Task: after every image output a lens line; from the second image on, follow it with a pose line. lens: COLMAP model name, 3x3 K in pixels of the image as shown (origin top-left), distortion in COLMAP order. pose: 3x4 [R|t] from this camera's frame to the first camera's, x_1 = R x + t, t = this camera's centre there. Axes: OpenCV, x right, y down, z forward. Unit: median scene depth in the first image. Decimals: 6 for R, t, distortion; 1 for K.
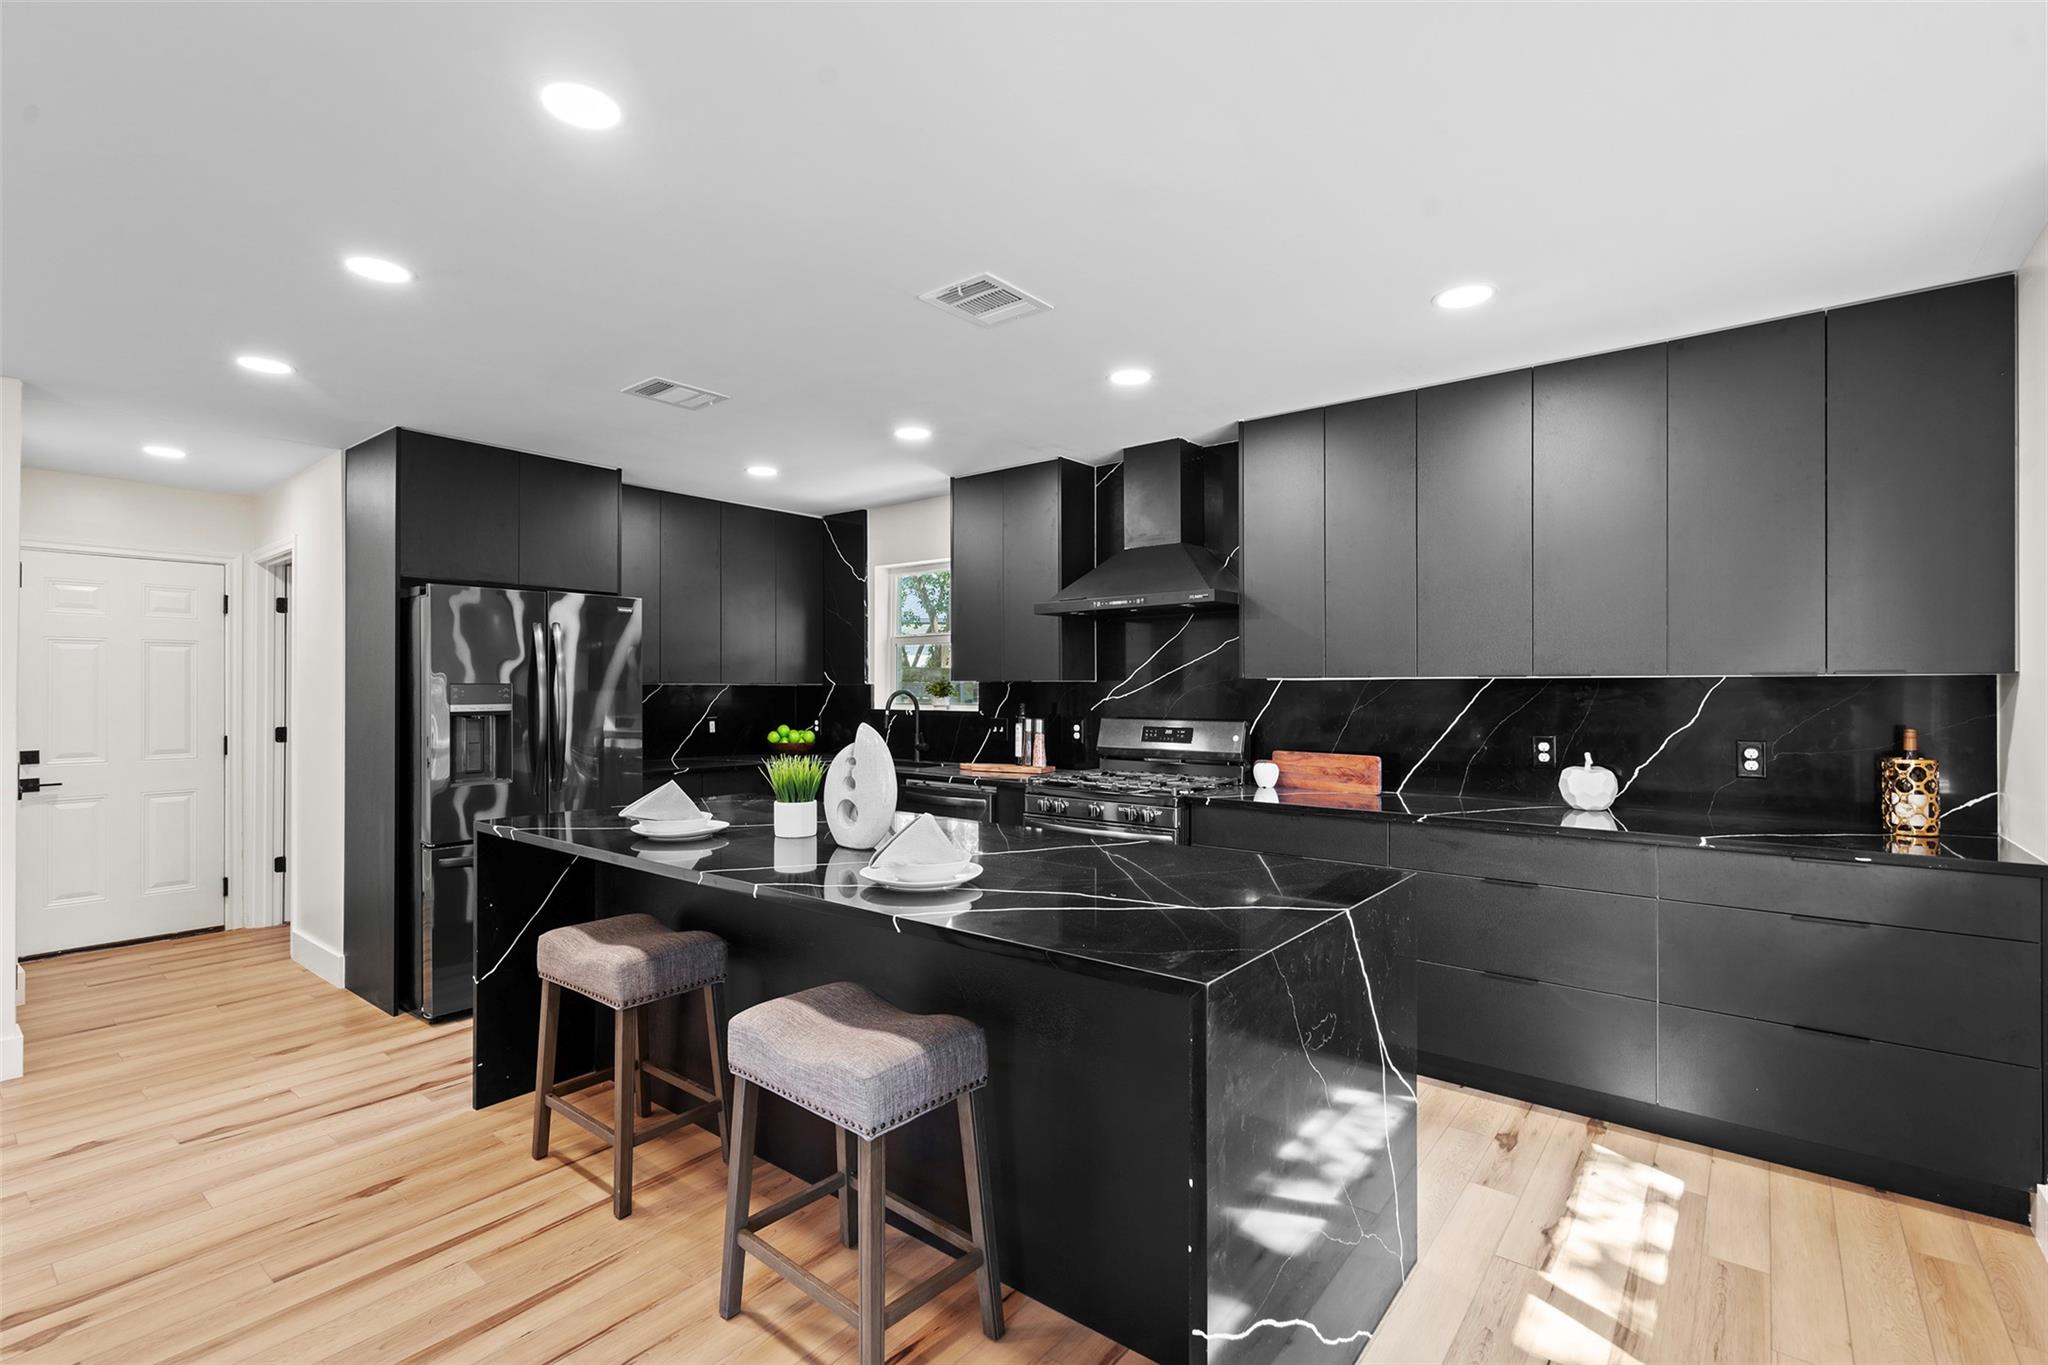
lens RADIAL K [[930.0, 0, 1018.6], [0, 930.0, 686.5], [0, 0, 1]] dist [-0.005221, 0.002542]
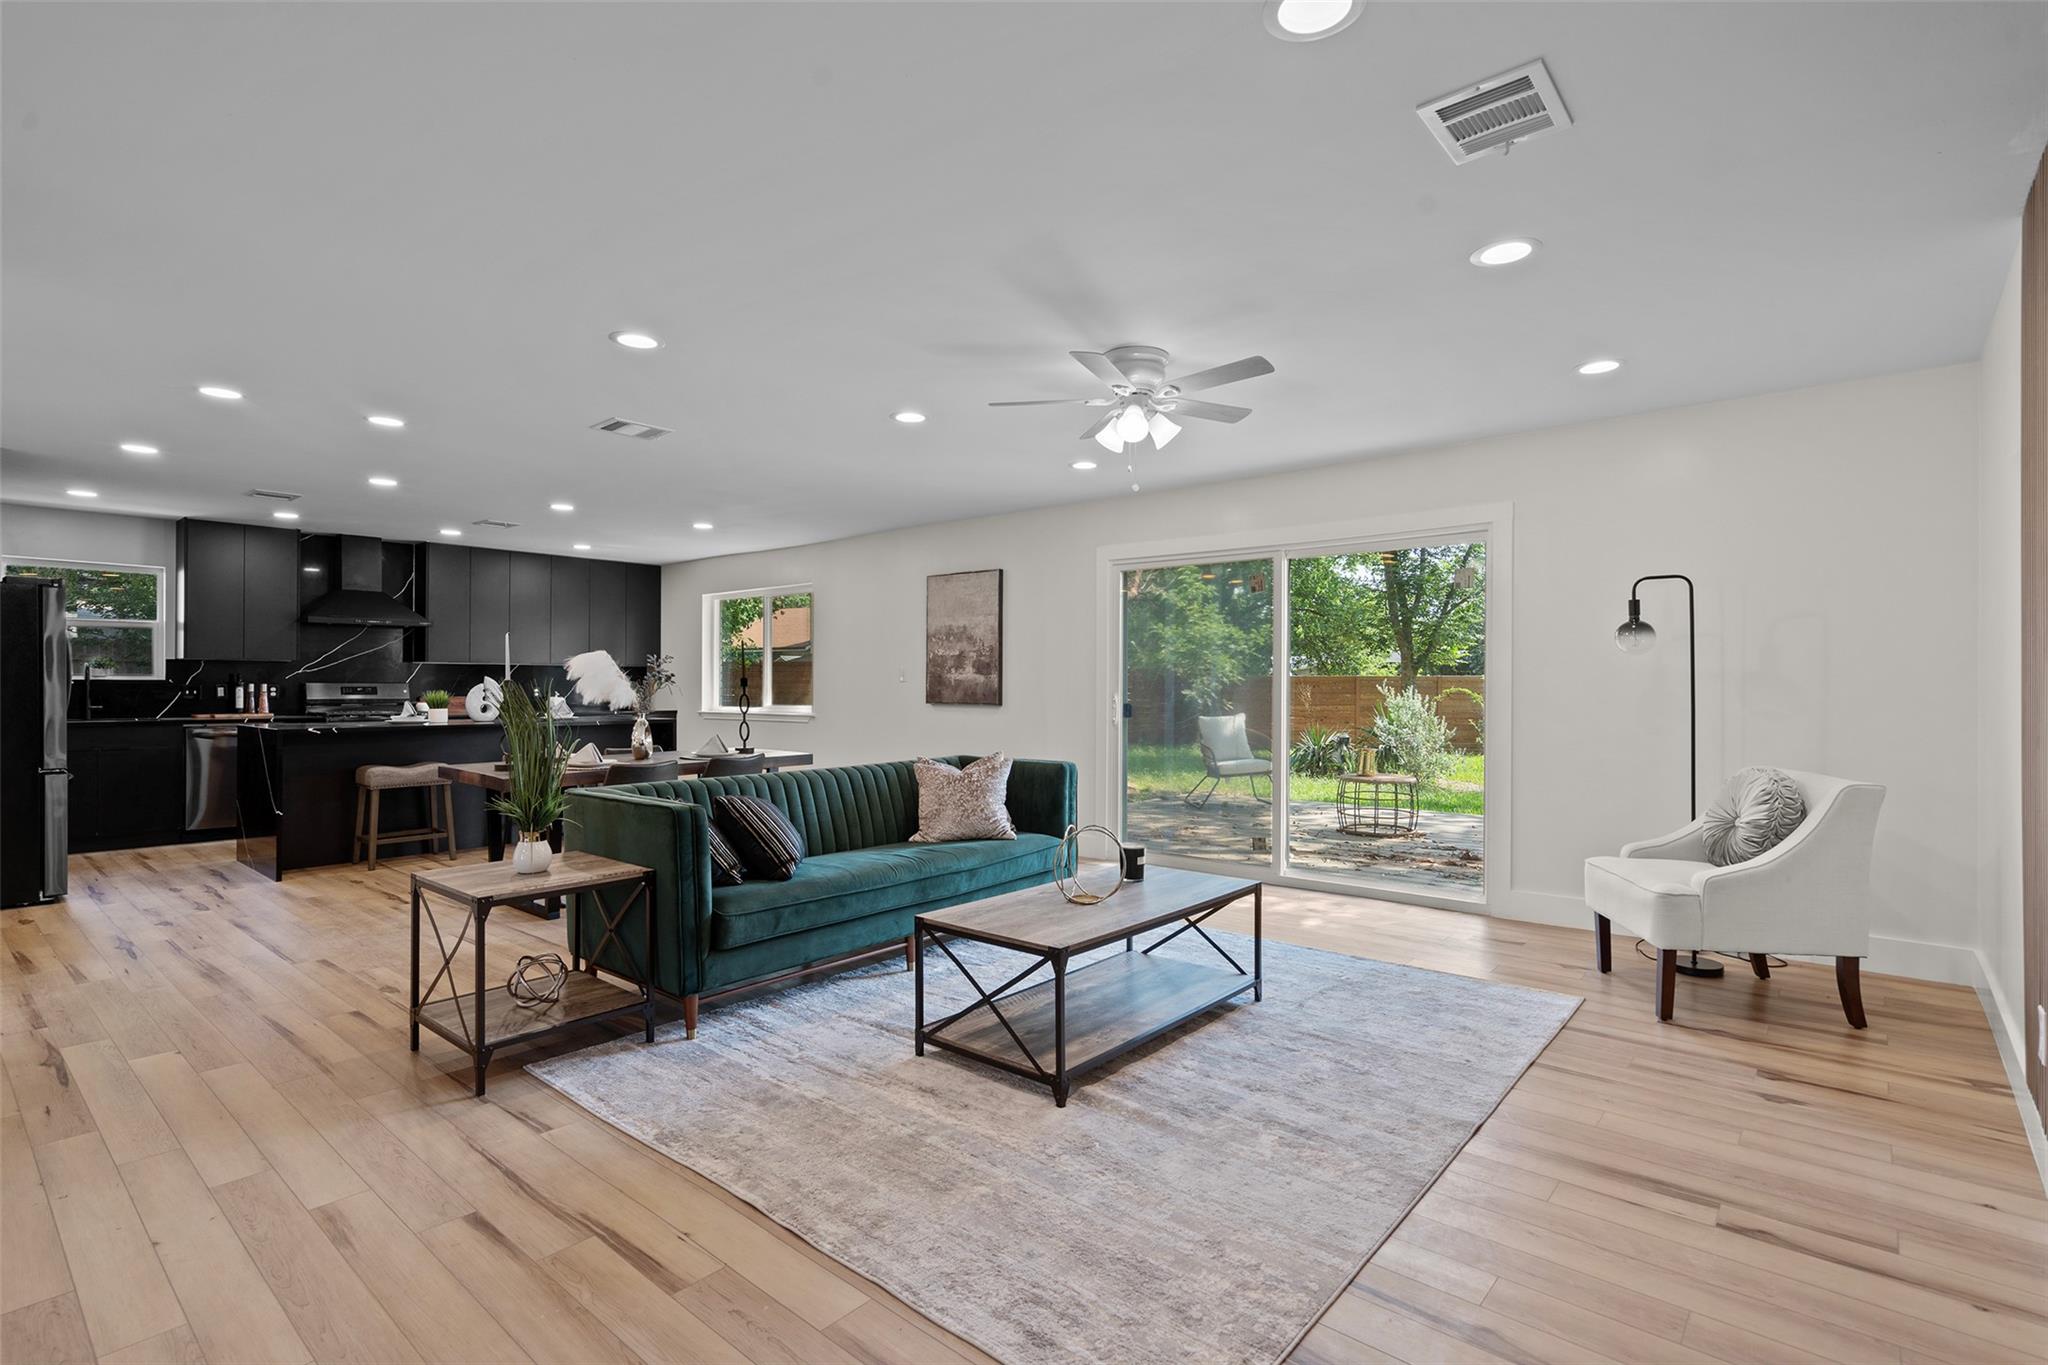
lens RADIAL K [[995.5, 0, 1029.5], [0, 995.5, 683.6], [0, 0, 1]] dist [0.002638, 0.000463]
pose [[0.033274, 0.002513, 0.999443, -2.067899], [-0.004945, 0.999985, -0.002350, 0.041002], [-0.999434, -0.004864, 0.033286, -0.473722]]
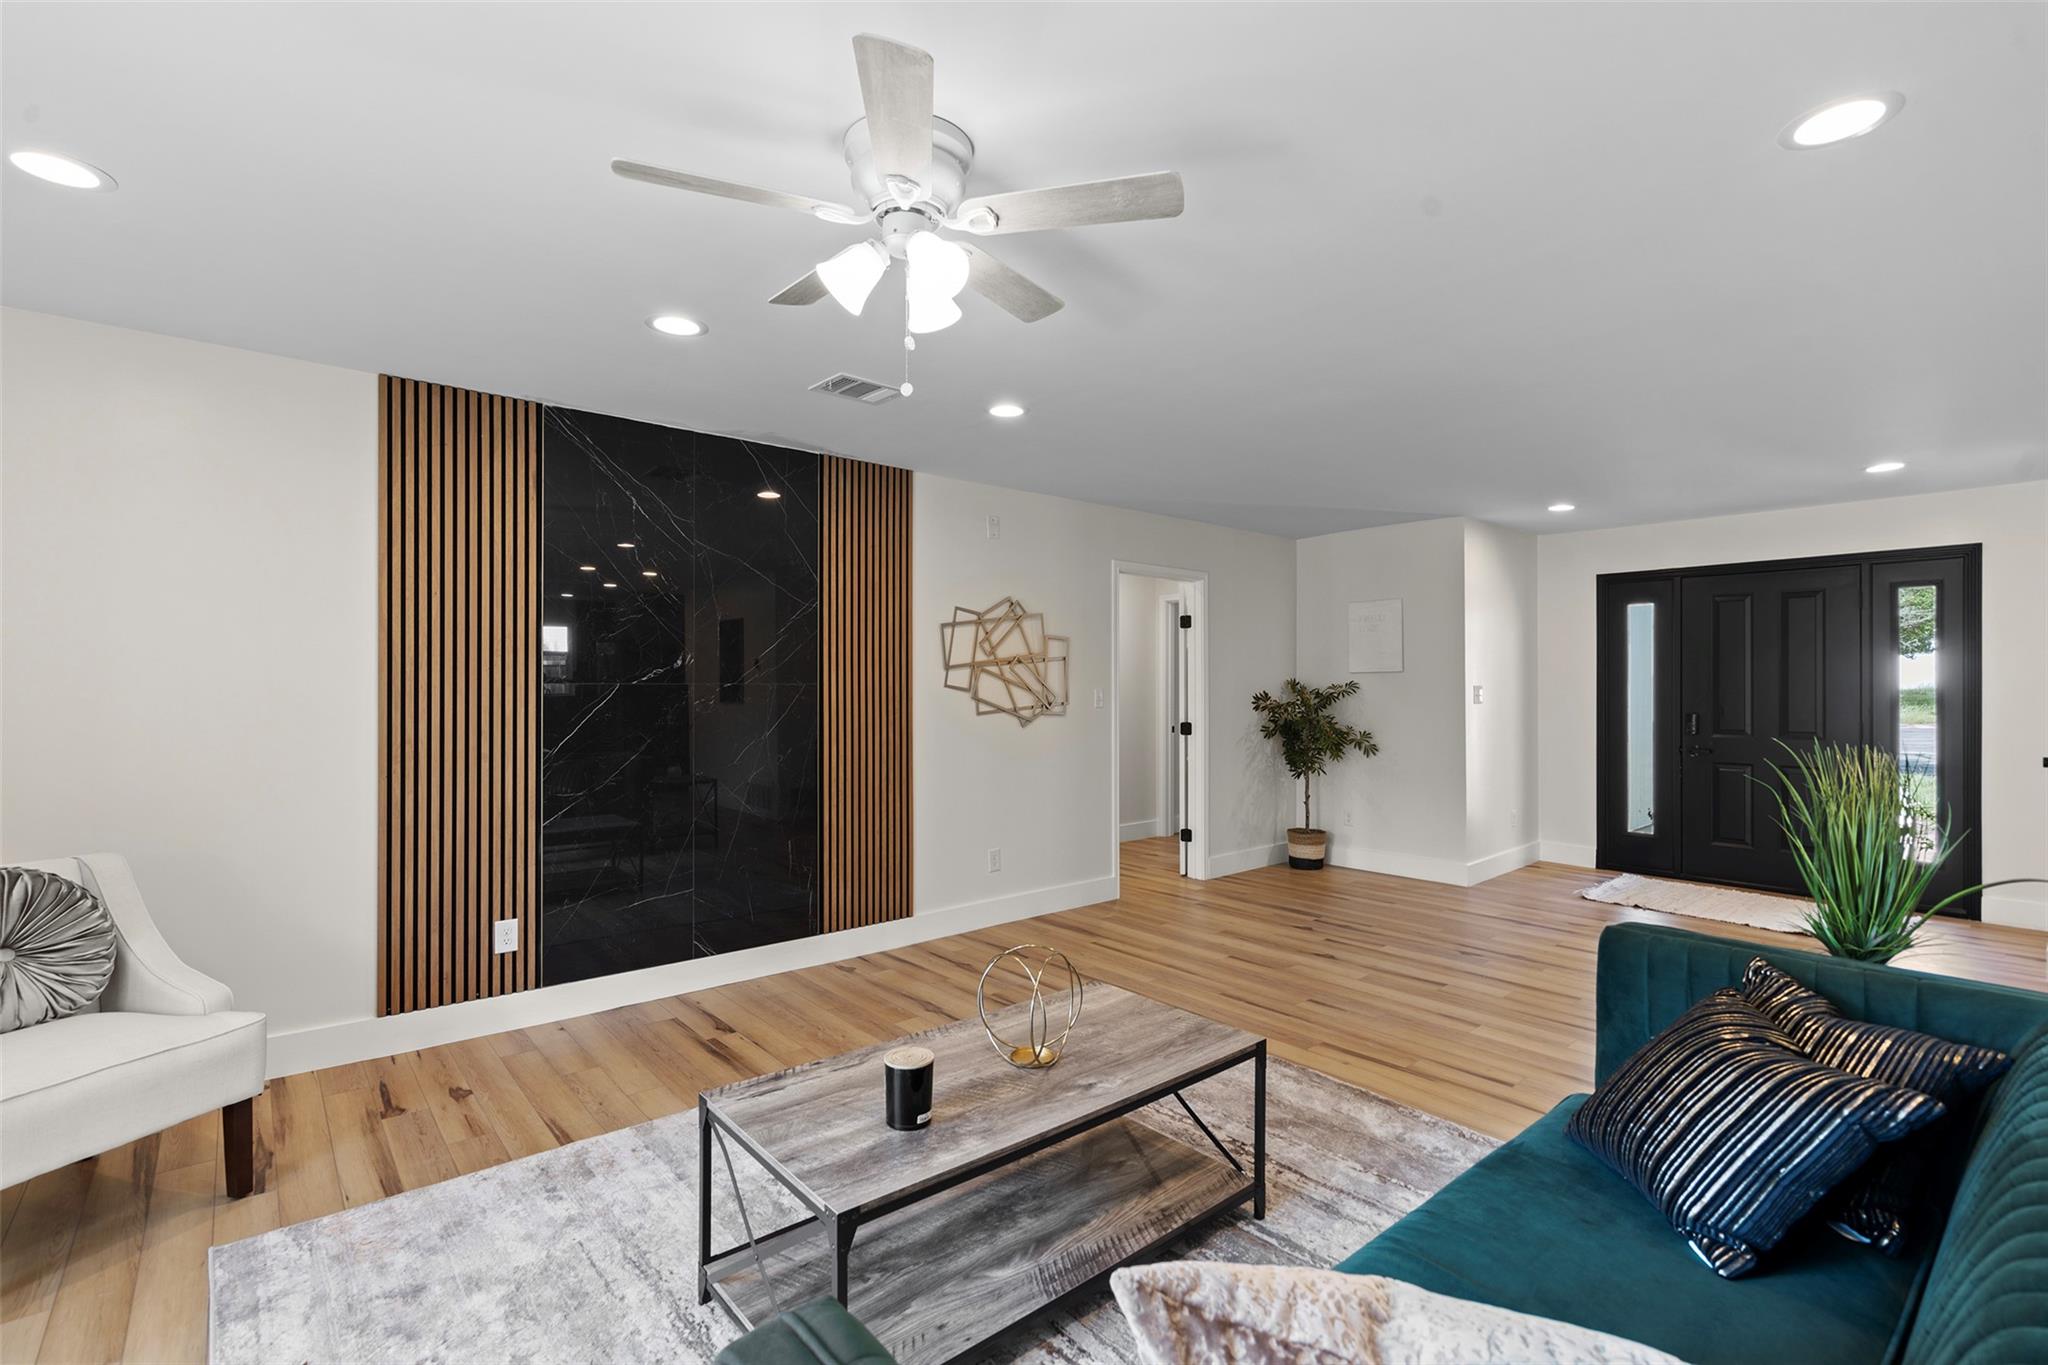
lens RADIAL K [[930.0, 0, 1029.3], [0, 930.0, 681.6], [0, 0, 1]] dist [-0.005221, 0.002542]
pose [[-0.181986, -0.000746, -0.983301, -0.541463], [0.003577, 0.999993, -0.001421, -0.000815], [0.983295, -0.003775, -0.181982, -0.386930]]
